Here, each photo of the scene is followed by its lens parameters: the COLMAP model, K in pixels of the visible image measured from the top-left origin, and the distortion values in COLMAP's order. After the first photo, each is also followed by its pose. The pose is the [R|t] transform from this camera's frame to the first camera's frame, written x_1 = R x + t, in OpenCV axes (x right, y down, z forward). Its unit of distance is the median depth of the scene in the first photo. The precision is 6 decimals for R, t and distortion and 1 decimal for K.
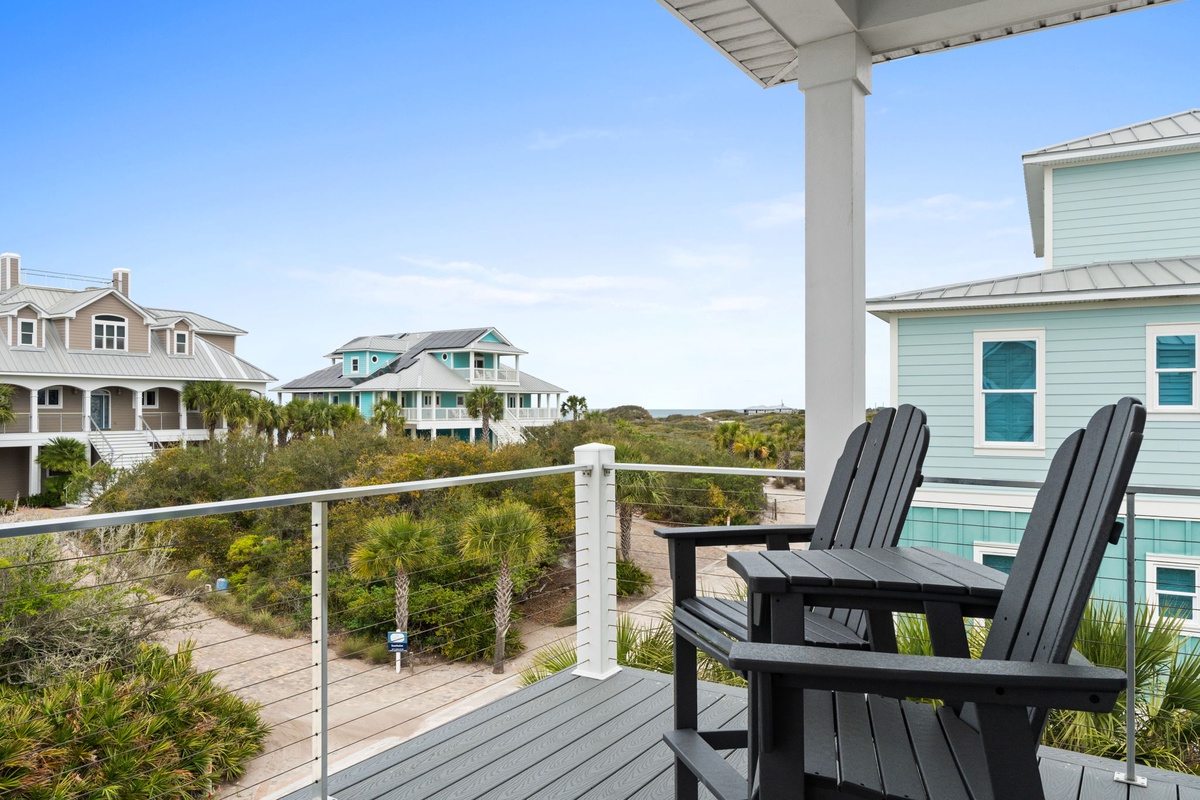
lens RADIAL K [[853.1, 0, 600.2], [0, 853.1, 408.5], [0, 0, 1]] dist [0.001785, 0.001572]
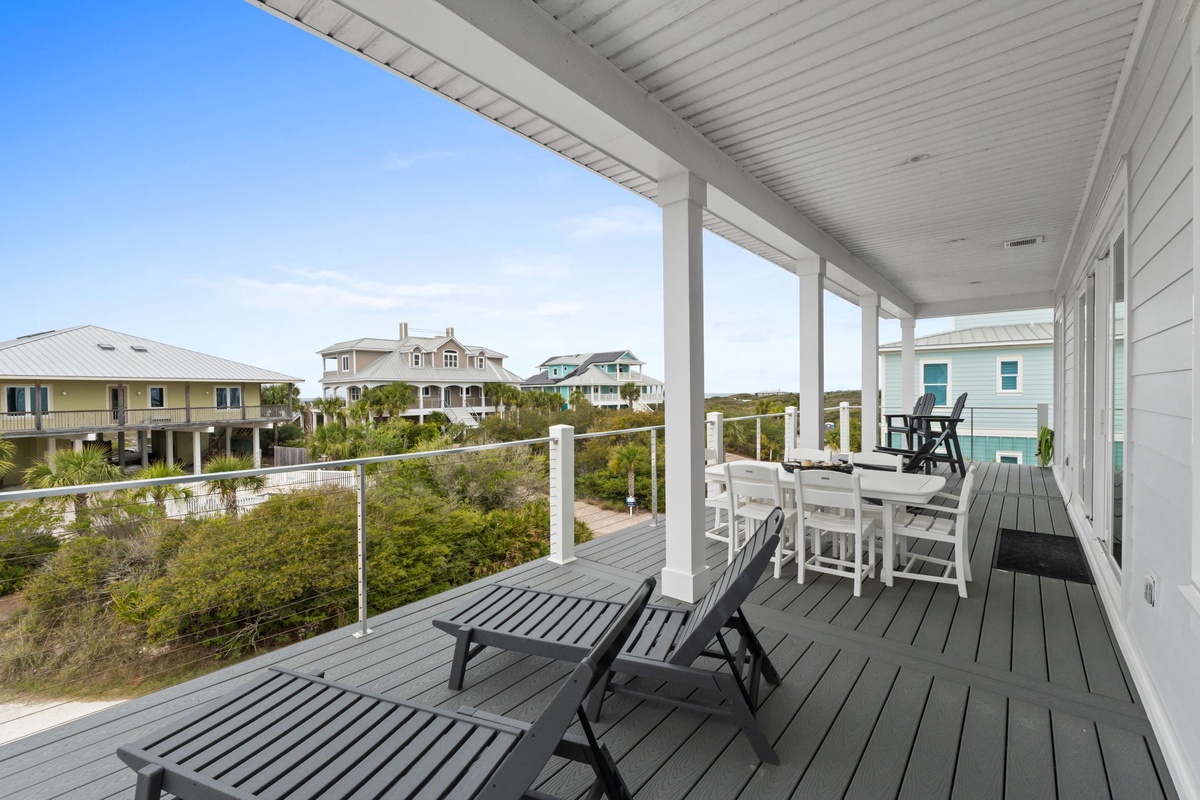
lens RADIAL K [[506.6, 0, 600.0], [0, 506.6, 400.0], [0, 0, 1]] dist [-0.002229, -0.000101]
pose [[0.992380, -0.010304, -0.122781, -0.062494], [0.011791, 0.999866, 0.011397, -0.000808], [0.122648, -0.012758, 0.992368, -0.116627]]
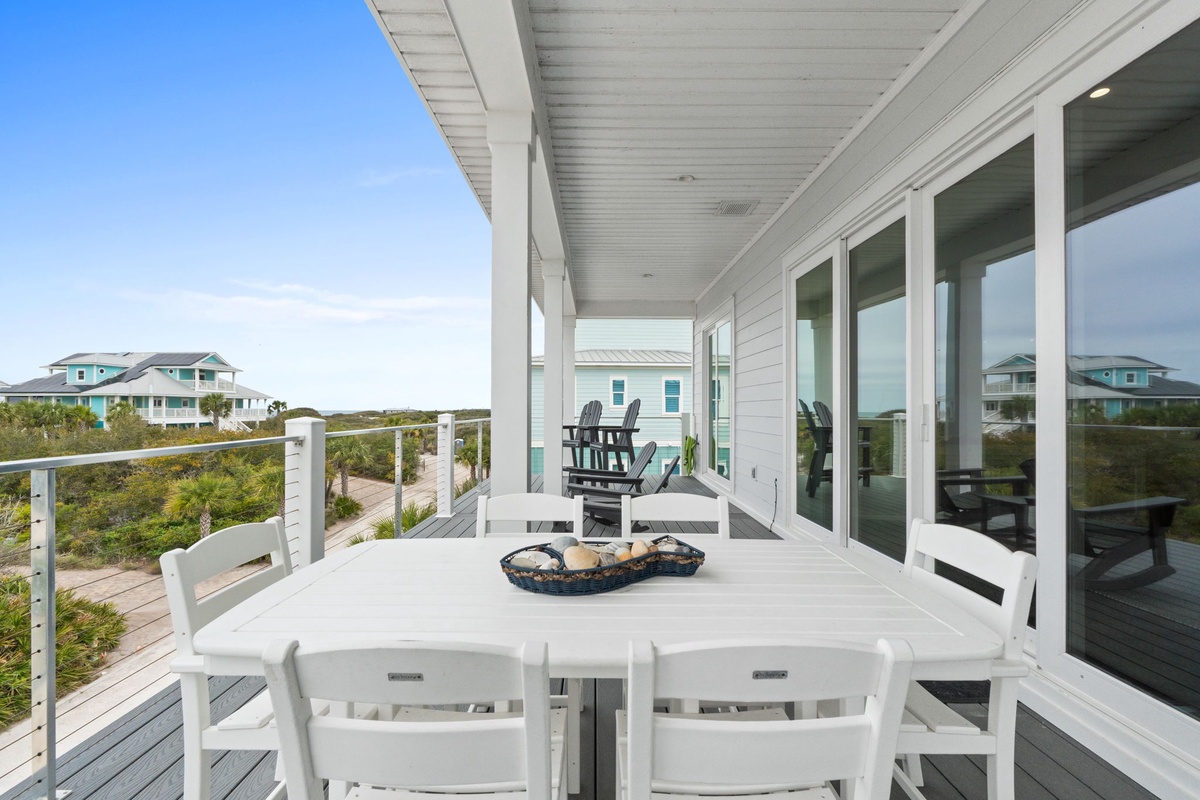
lens RADIAL K [[505.2, 0, 598.8], [0, 505.2, 406.8], [0, 0, 1]] dist [-0.008241, 0.000050]
pose [[0.837498, 0.001967, 0.546436, -0.054965], [0.001346, 0.999983, -0.005662, 0.002314], [-0.546438, 0.005478, 0.837482, -0.066876]]
